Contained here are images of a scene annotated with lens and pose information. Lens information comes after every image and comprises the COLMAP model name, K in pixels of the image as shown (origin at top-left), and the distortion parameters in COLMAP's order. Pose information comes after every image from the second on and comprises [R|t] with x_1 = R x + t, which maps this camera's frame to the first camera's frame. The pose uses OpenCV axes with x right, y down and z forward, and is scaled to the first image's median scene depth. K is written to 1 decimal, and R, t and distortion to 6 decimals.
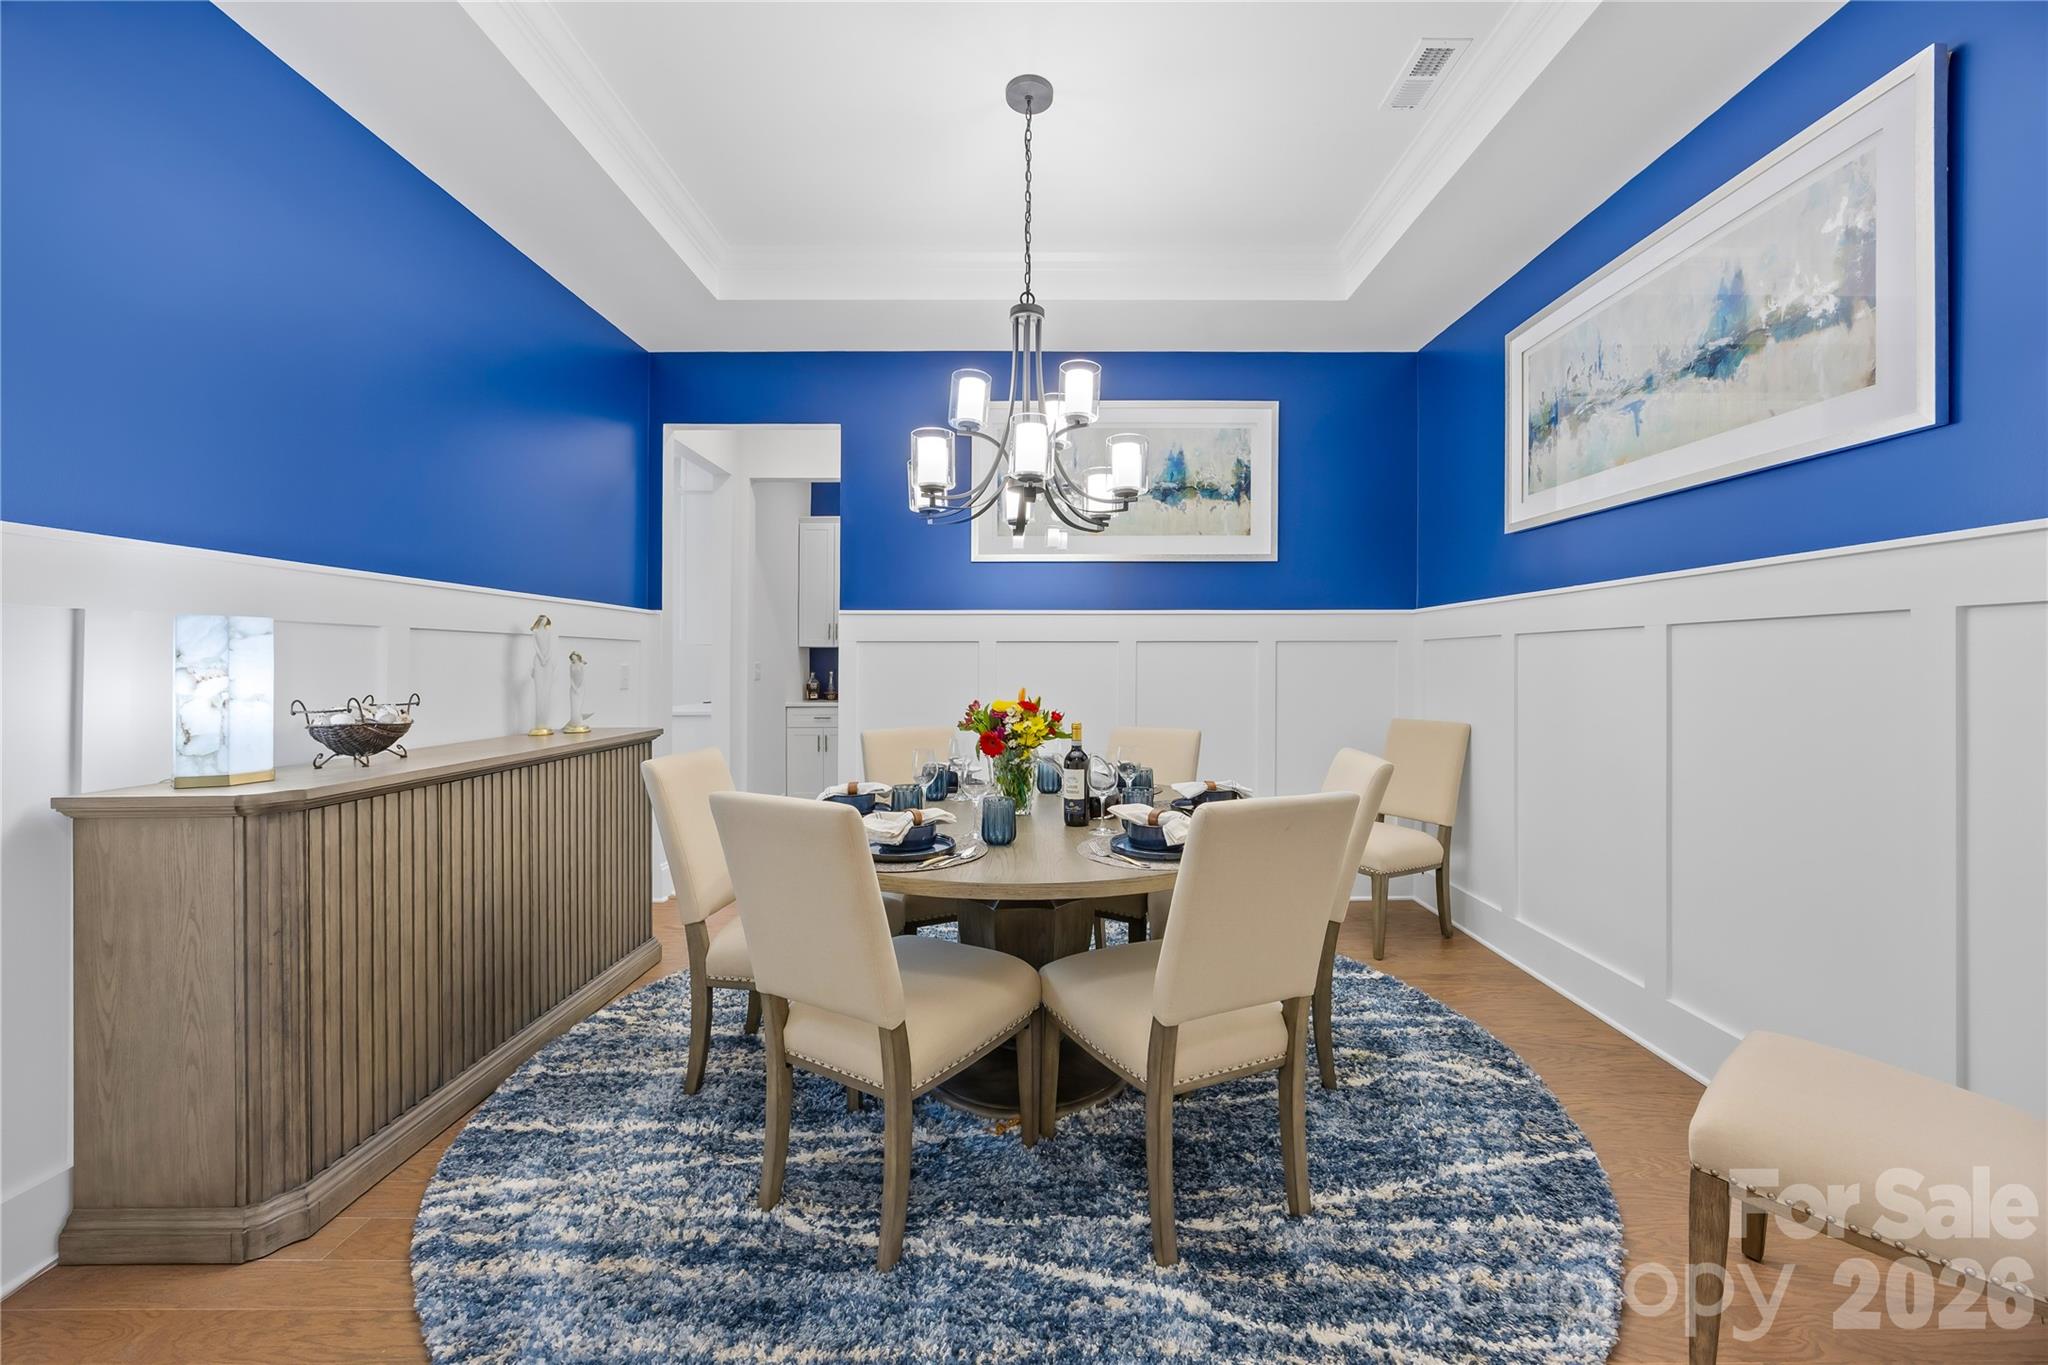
lens RADIAL K [[769.4, 0, 1023.0], [0, 769.4, 666.6], [0, 0, 1]] dist [-0.007724, 0.000724]
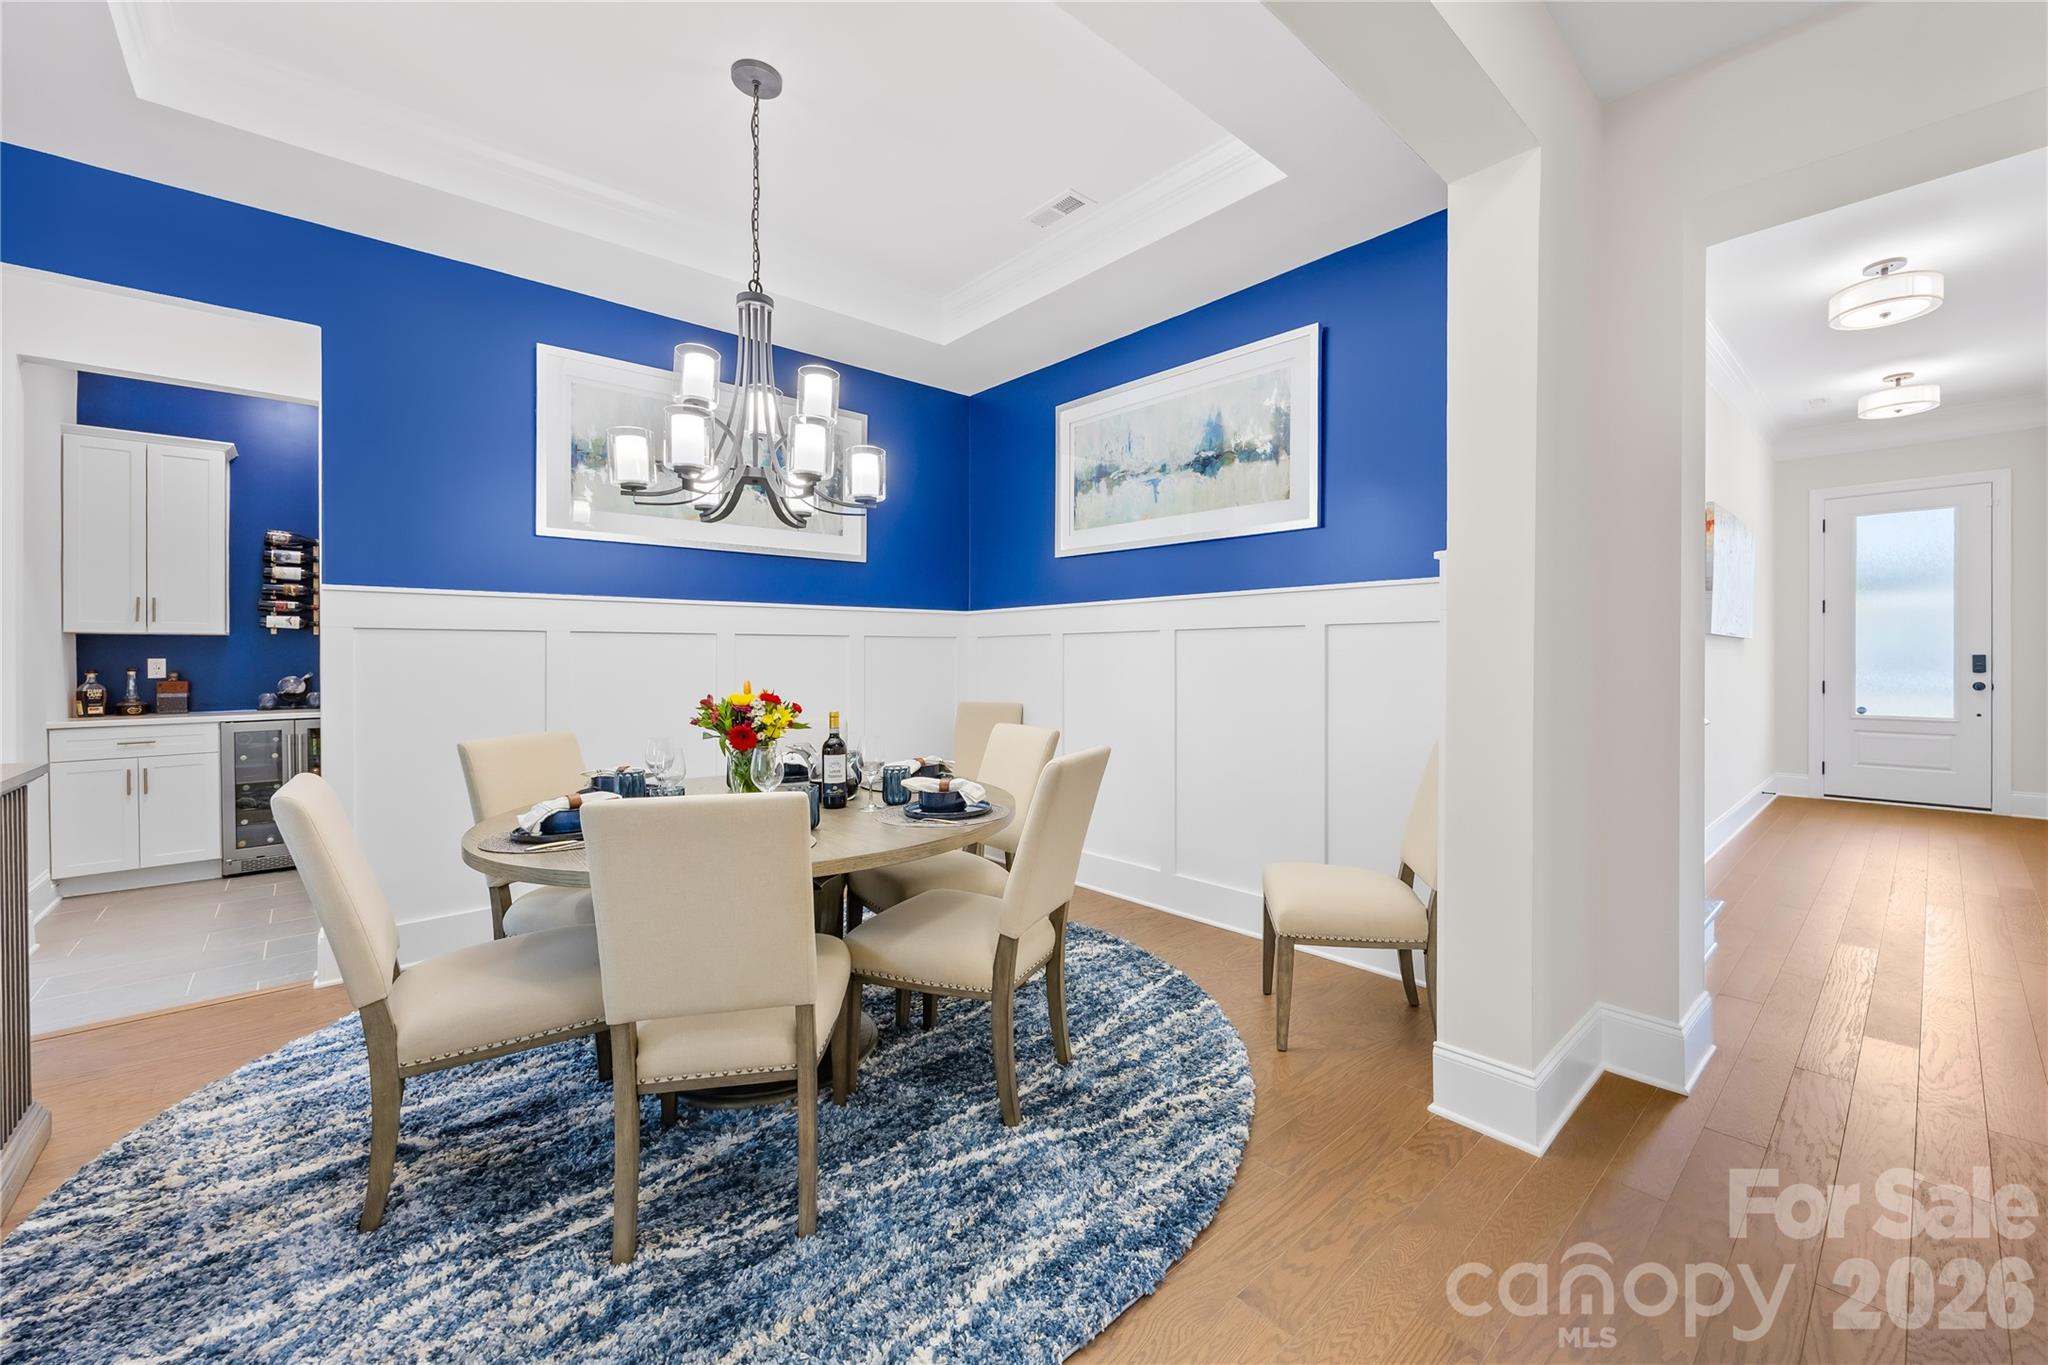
lens RADIAL K [[790.3, 0, 1046.8], [0, 790.3, 669.7], [0, 0, 1]] dist [-0.004194, -0.000167]
pose [[0.748258, -0.013588, 0.663268, -0.486045], [0.005836, 0.999886, 0.013900, 0.001852], [-0.663382, -0.006530, 0.748253, -0.013247]]
